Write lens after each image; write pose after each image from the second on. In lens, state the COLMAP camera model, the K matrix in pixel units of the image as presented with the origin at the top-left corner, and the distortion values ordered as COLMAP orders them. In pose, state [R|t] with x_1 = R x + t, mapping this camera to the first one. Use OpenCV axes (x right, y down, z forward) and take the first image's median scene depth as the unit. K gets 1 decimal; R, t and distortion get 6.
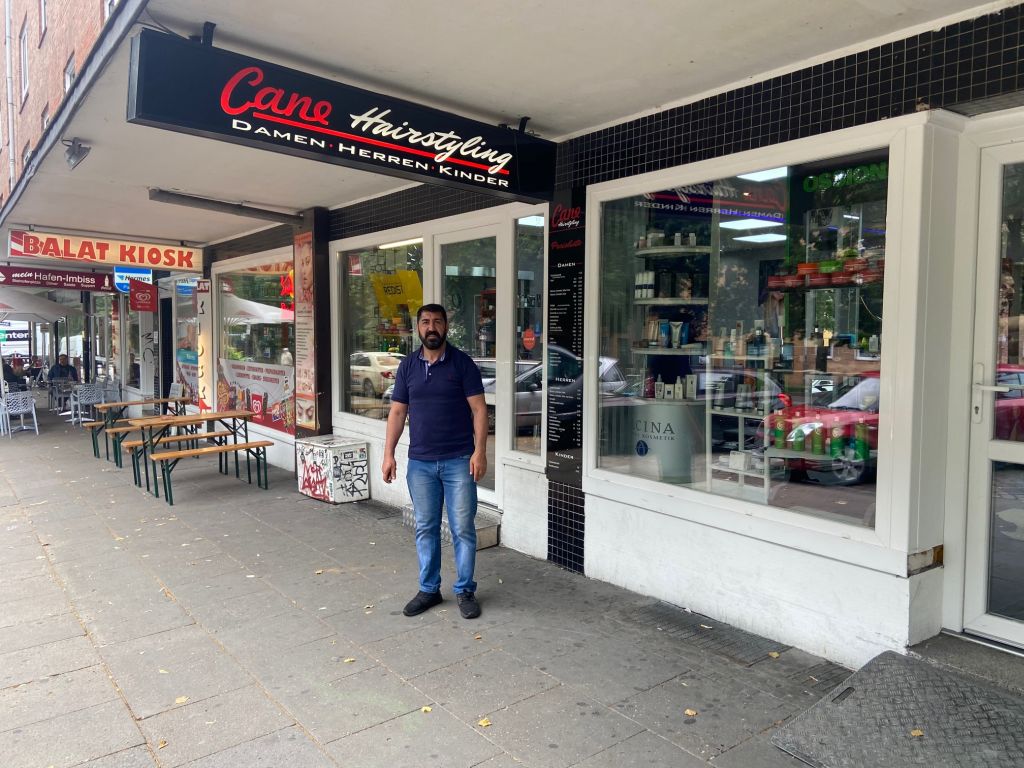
lens RADIAL K [[778.5, 0, 513.5], [0, 778.5, 378.2], [0, 0, 1]] dist [0.042488, -0.019339]
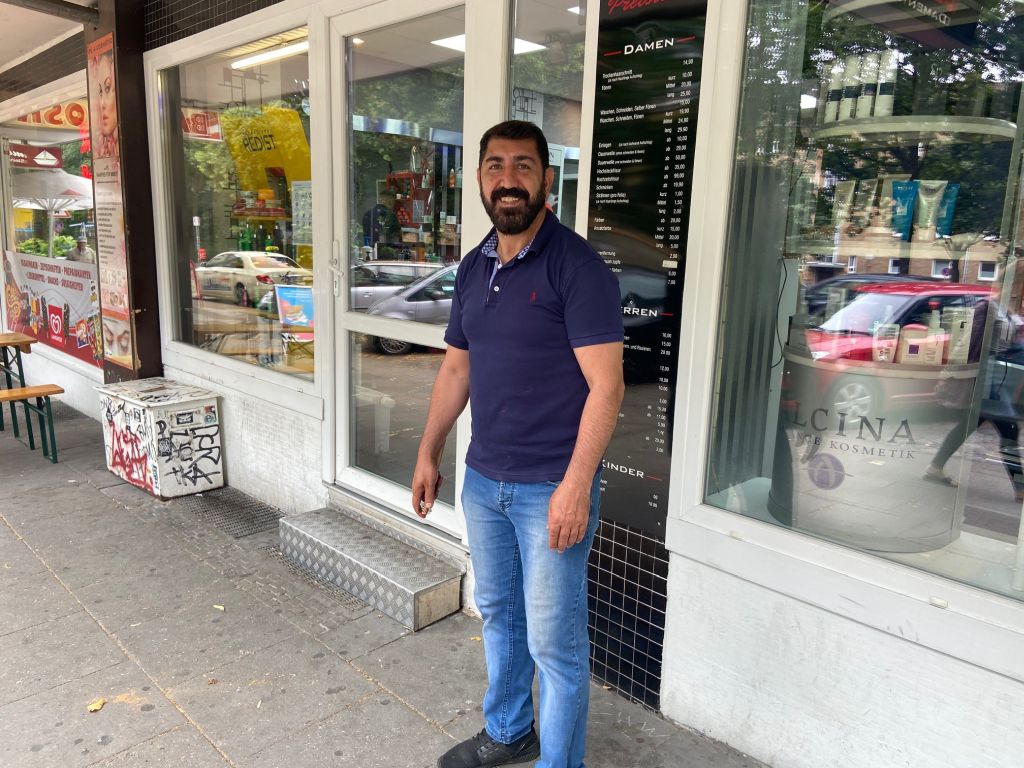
lens RADIAL K [[778.5, 0, 511.7], [0, 778.5, 391.6], [0, 0, 1]] dist [0.042488, -0.019339]
pose [[0.990121, 0.003057, 0.140184, -0.046943], [-0.021870, 0.990894, 0.132854, -0.006699], [-0.138501, -0.134607, 0.981172, 0.371050]]
